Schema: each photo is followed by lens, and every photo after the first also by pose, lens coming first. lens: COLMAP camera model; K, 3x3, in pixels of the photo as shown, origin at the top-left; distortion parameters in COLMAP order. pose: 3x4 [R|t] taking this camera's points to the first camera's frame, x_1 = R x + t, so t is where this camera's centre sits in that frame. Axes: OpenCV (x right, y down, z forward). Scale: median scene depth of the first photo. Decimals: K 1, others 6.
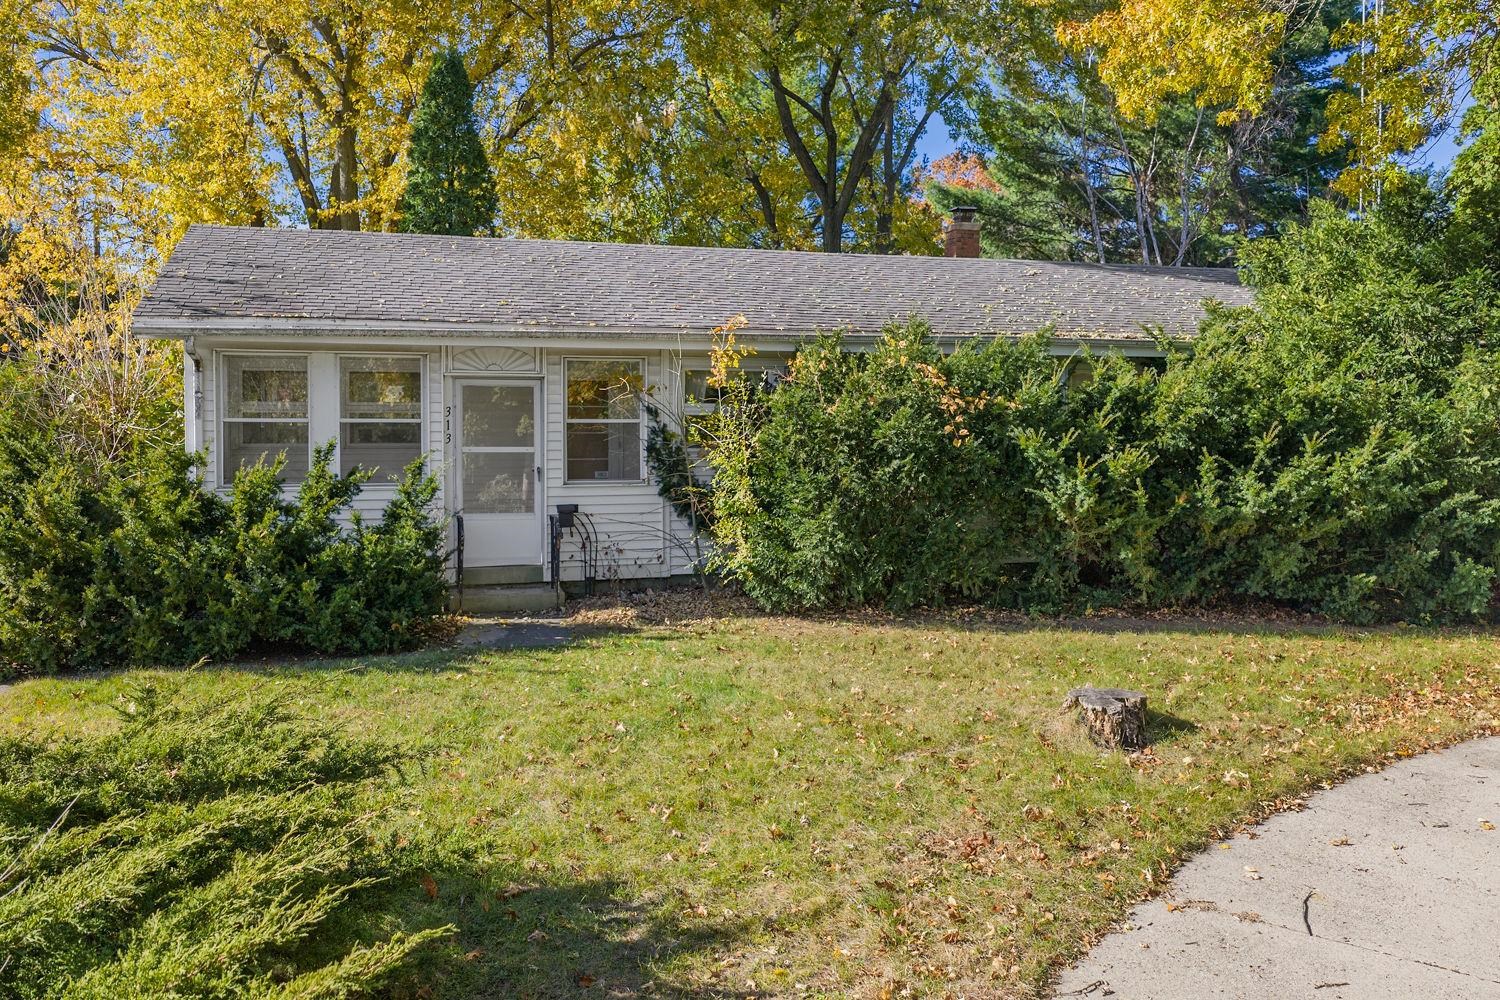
lens RADIAL K [[1248.0, 0, 749.8], [0, 1248.0, 491.5], [0, 0, 1]] dist [0.000902, 0.001101]
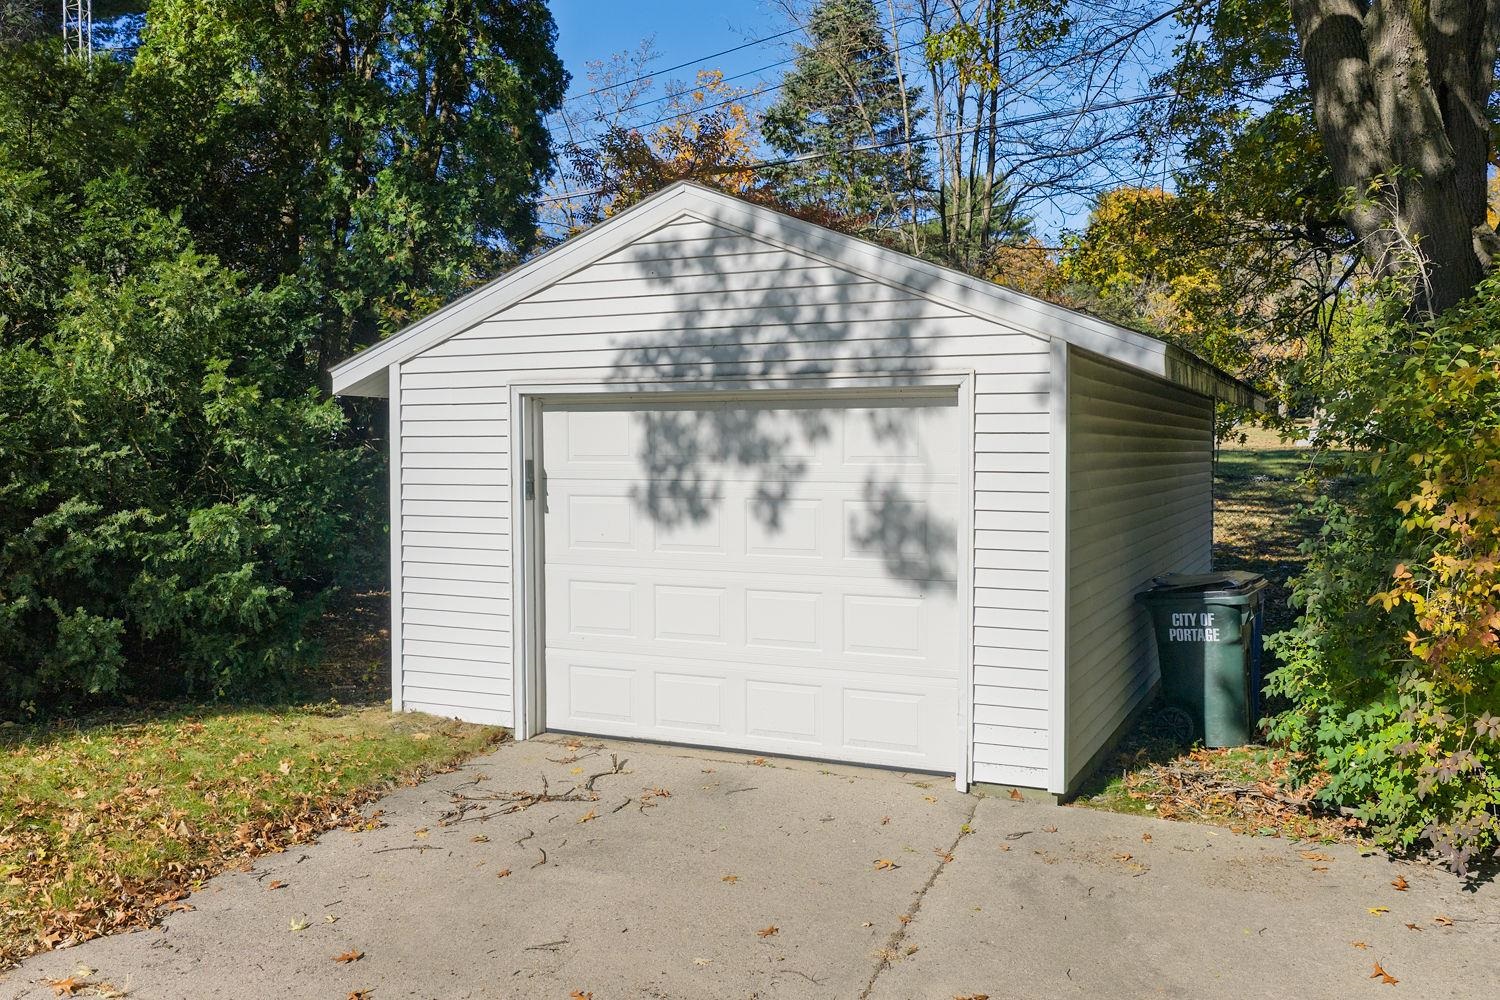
lens RADIAL K [[1248.0, 0, 751.0], [0, 1248.0, 497.0], [0, 0, 1]] dist [0.000902, 0.001101]
pose [[0.663931, -0.022725, 0.747449, 0.329265], [0.038964, 0.999232, -0.004231, 0.014326], [-0.746778, 0.031933, 0.664306, 0.332058]]
